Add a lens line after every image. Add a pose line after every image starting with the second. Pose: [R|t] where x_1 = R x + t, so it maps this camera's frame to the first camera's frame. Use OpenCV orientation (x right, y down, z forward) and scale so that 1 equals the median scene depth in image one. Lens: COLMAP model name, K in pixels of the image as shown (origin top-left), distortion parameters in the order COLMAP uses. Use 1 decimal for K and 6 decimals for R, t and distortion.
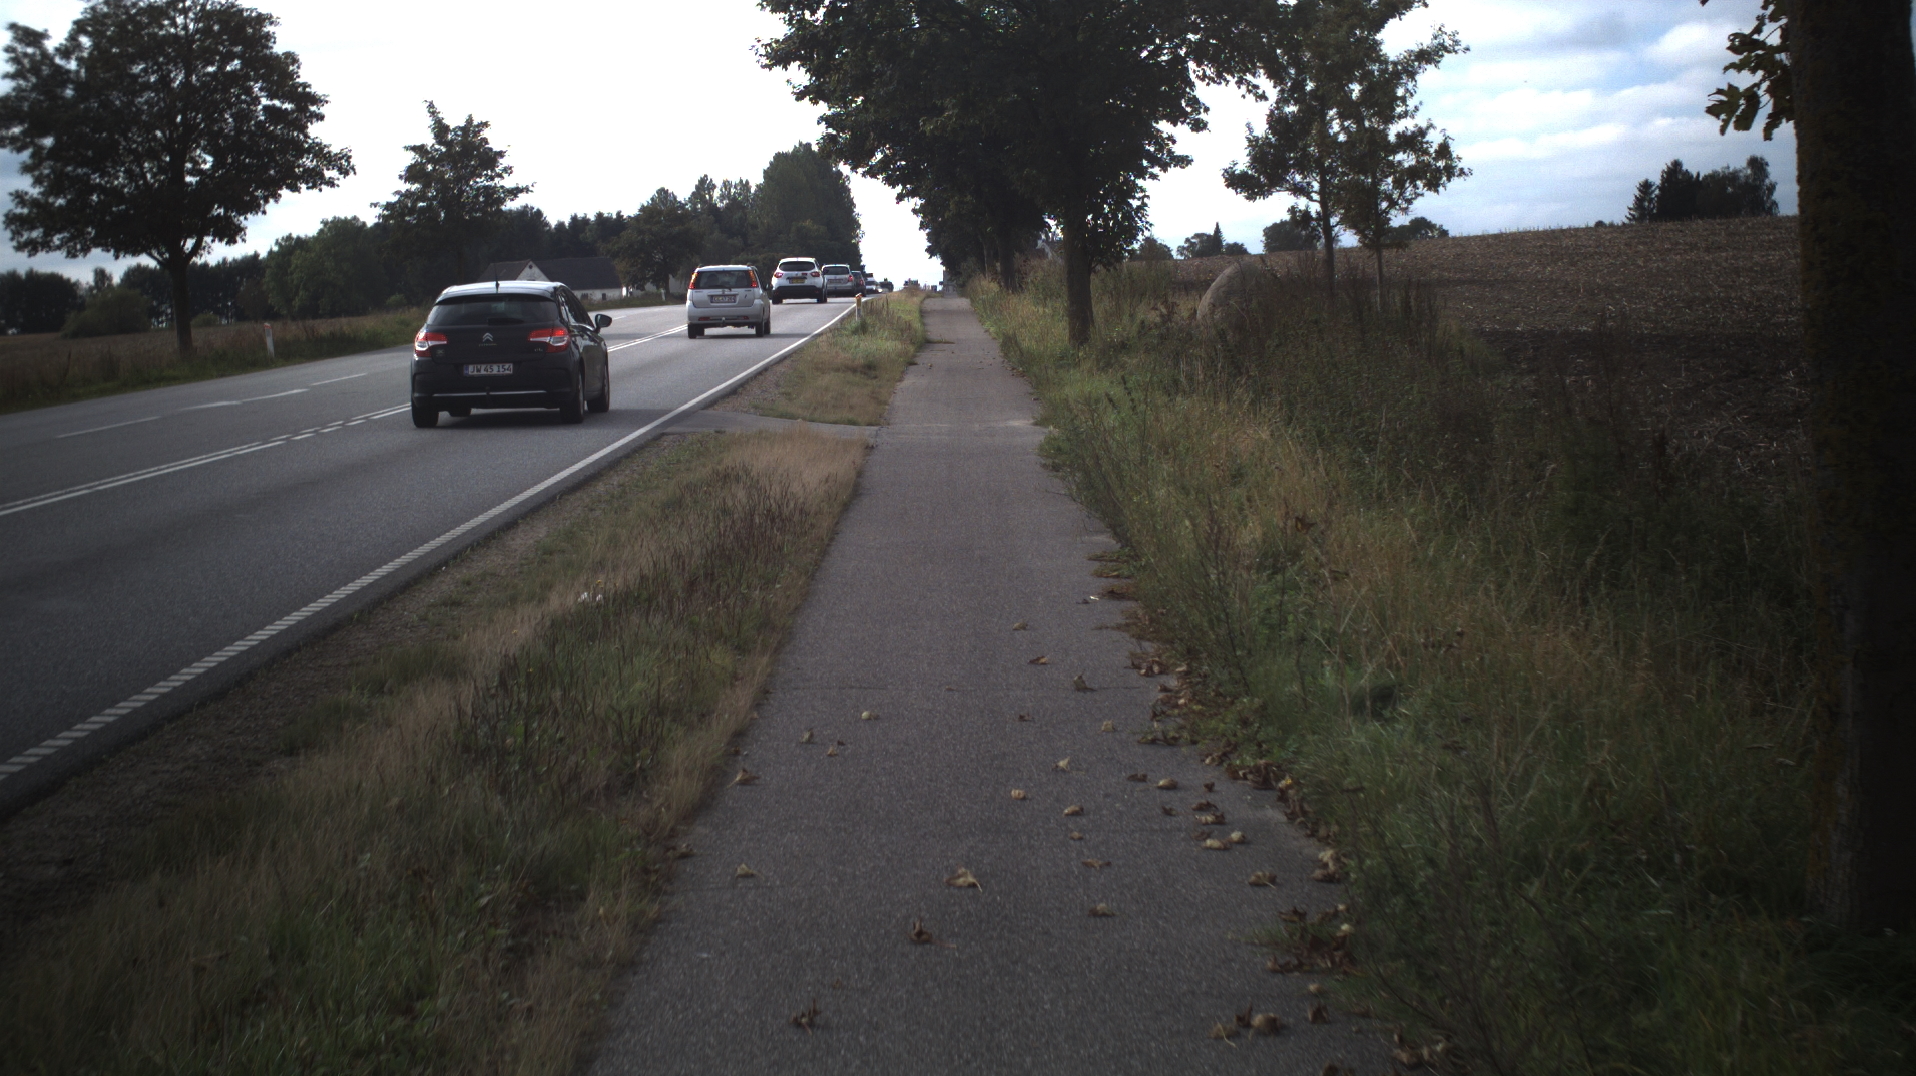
lens RADIAL K [[2837.6, 0, 958.0], [0, 2837.6, 538.0], [0, 0, 1]] dist [-0.256122, 0.610123]
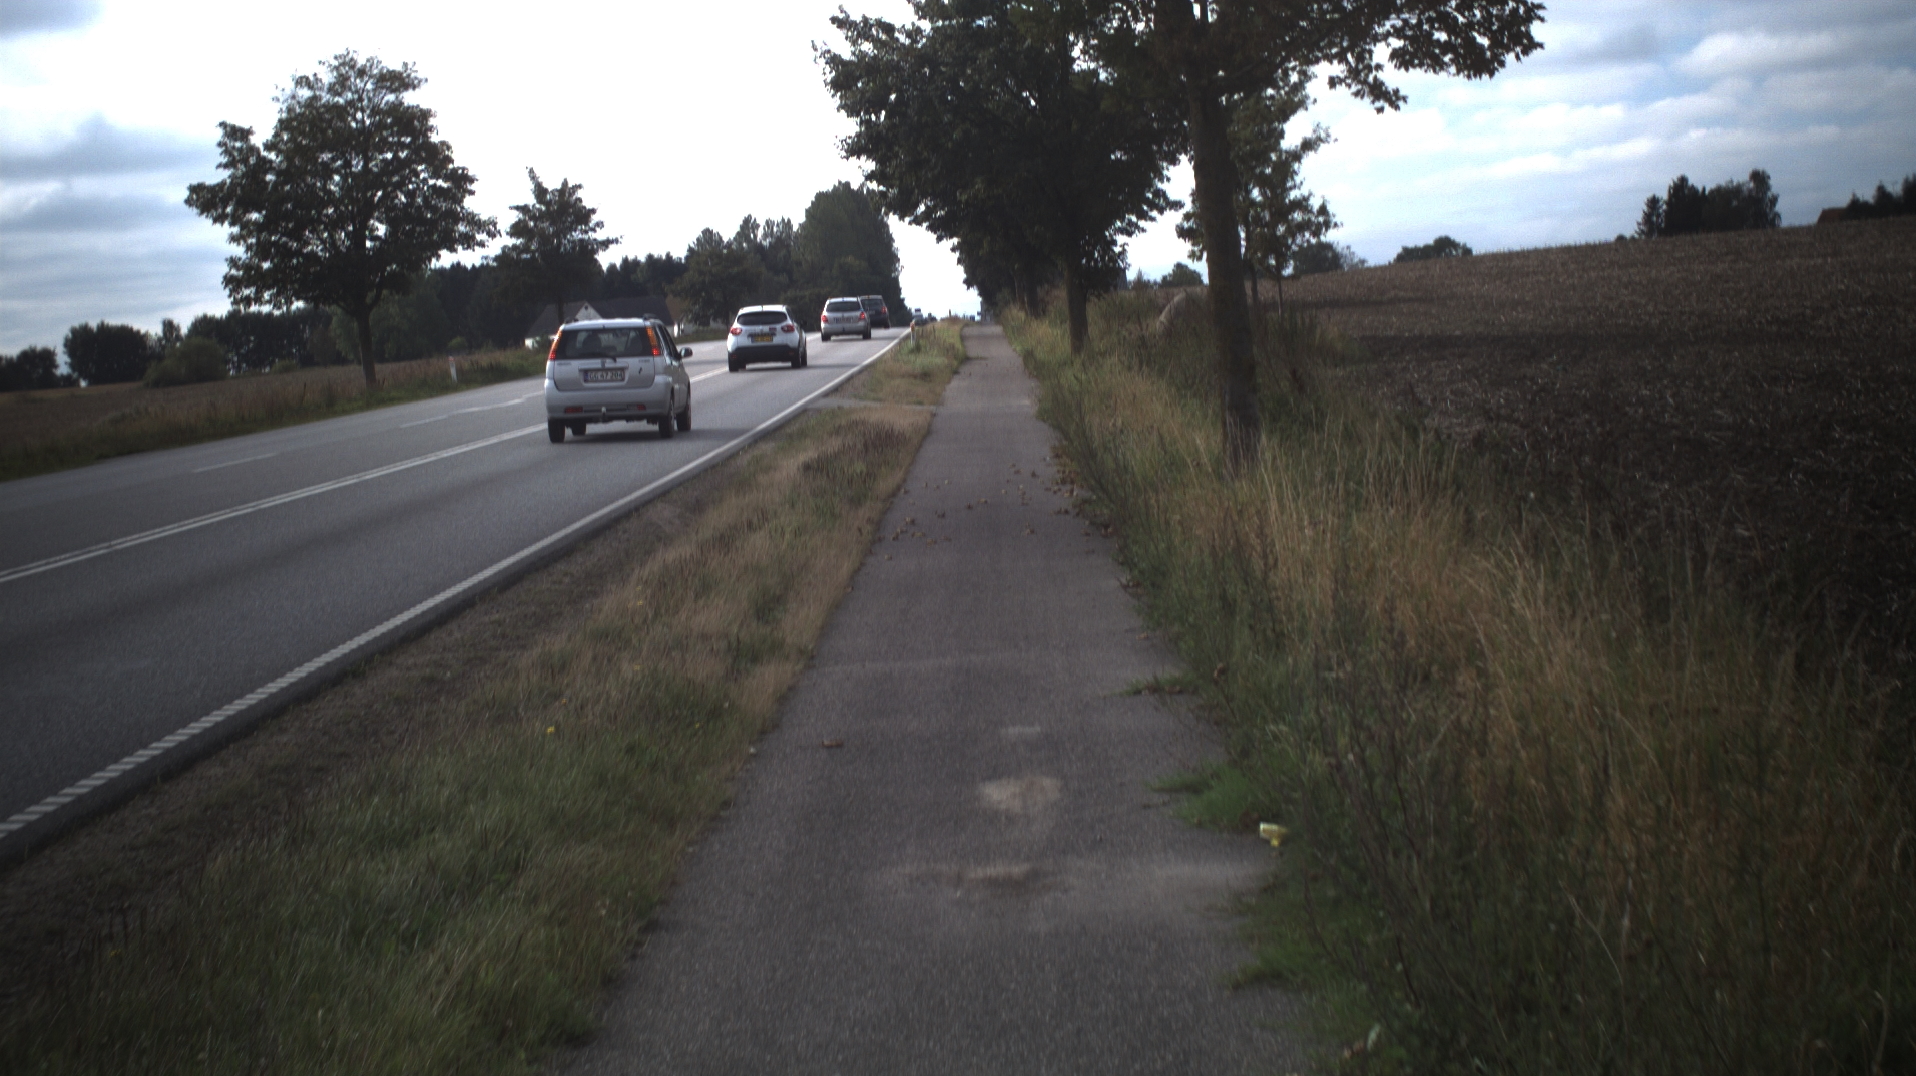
lens RADIAL K [[2837.6, 0, 958.0], [0, 2837.6, 538.0], [0, 0, 1]] dist [-0.256122, 0.610123]
pose [[0.999548, -0.025750, -0.015521, 0.002453], [0.025583, 0.999614, -0.010874, 0.021929], [0.015795, 0.010472, 0.999820, -0.239651]]
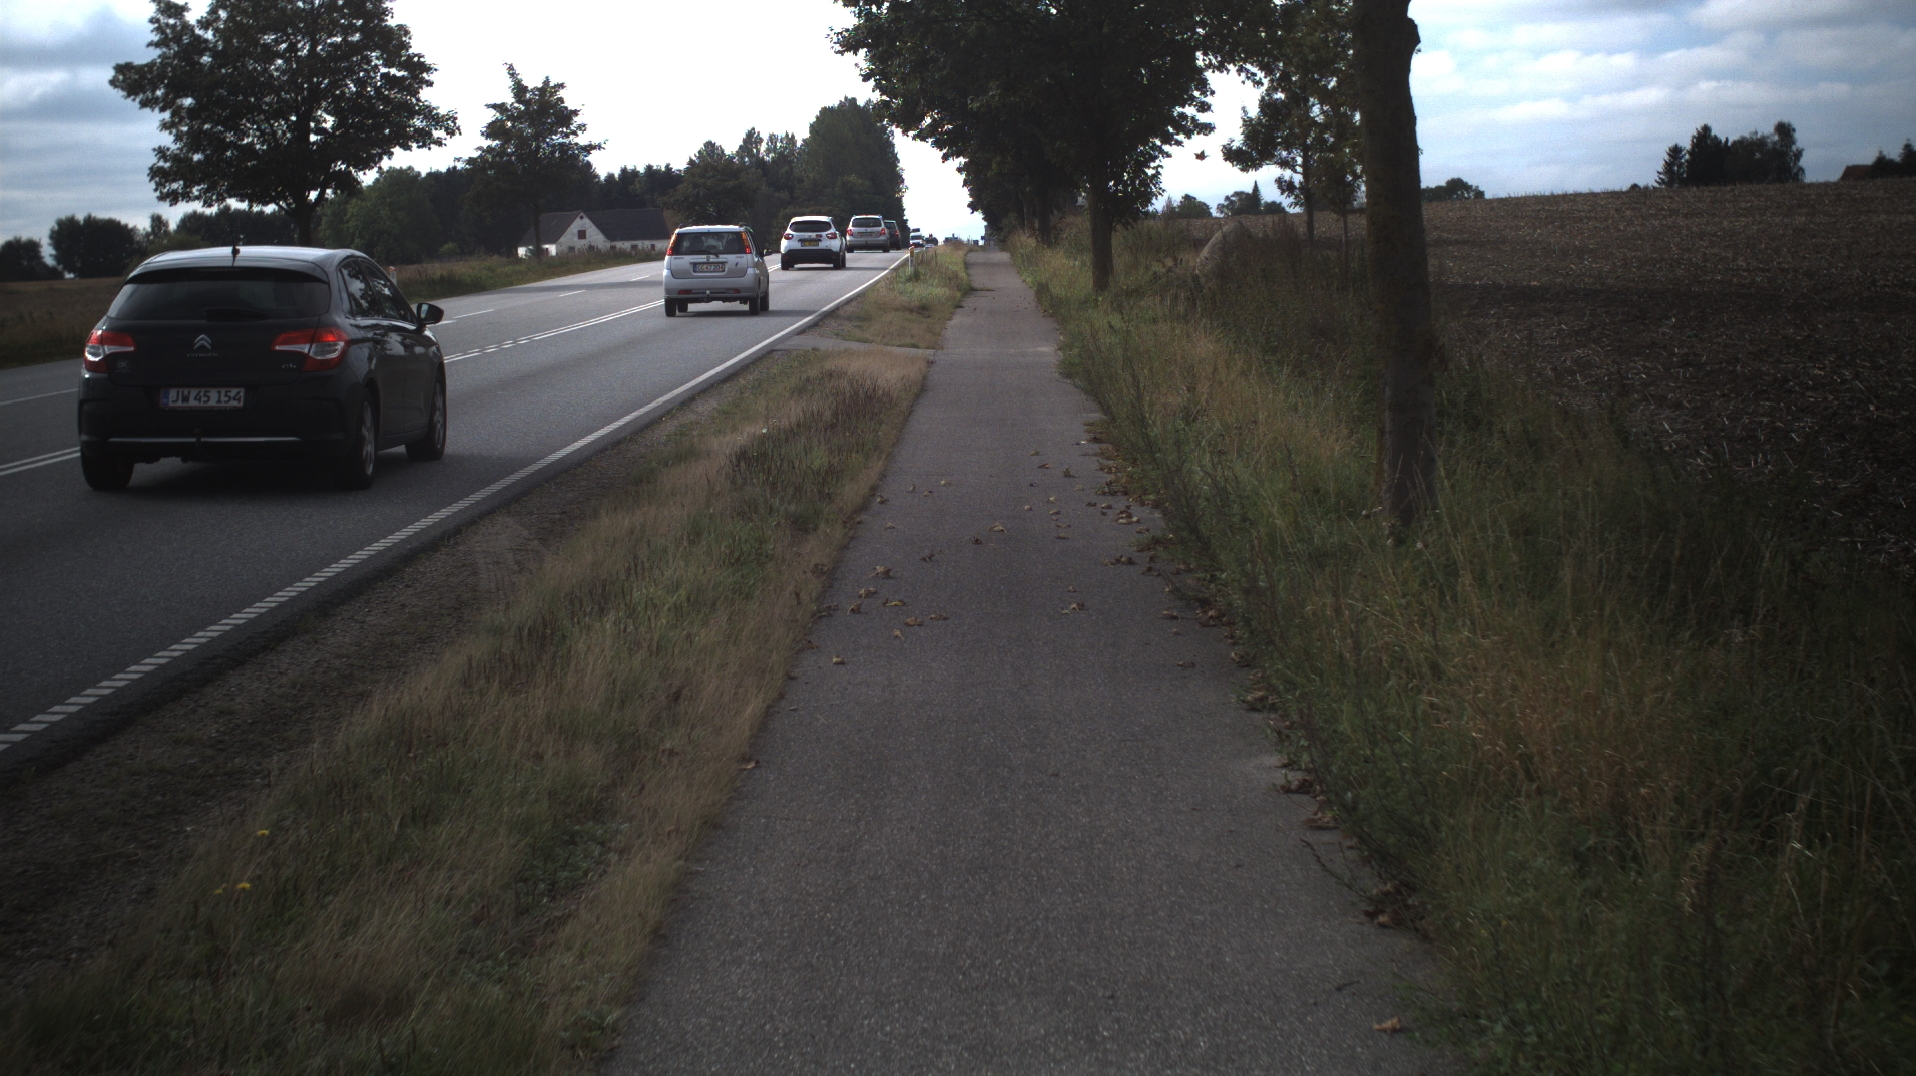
lens RADIAL K [[2837.6, 0, 958.0], [0, 2837.6, 538.0], [0, 0, 1]] dist [-0.256122, 0.610123]
pose [[0.999836, 0.012290, -0.013337, 0.000115], [-0.012076, 0.999799, 0.016008, 0.010715], [0.013531, -0.015845, 0.999783, -0.119479]]
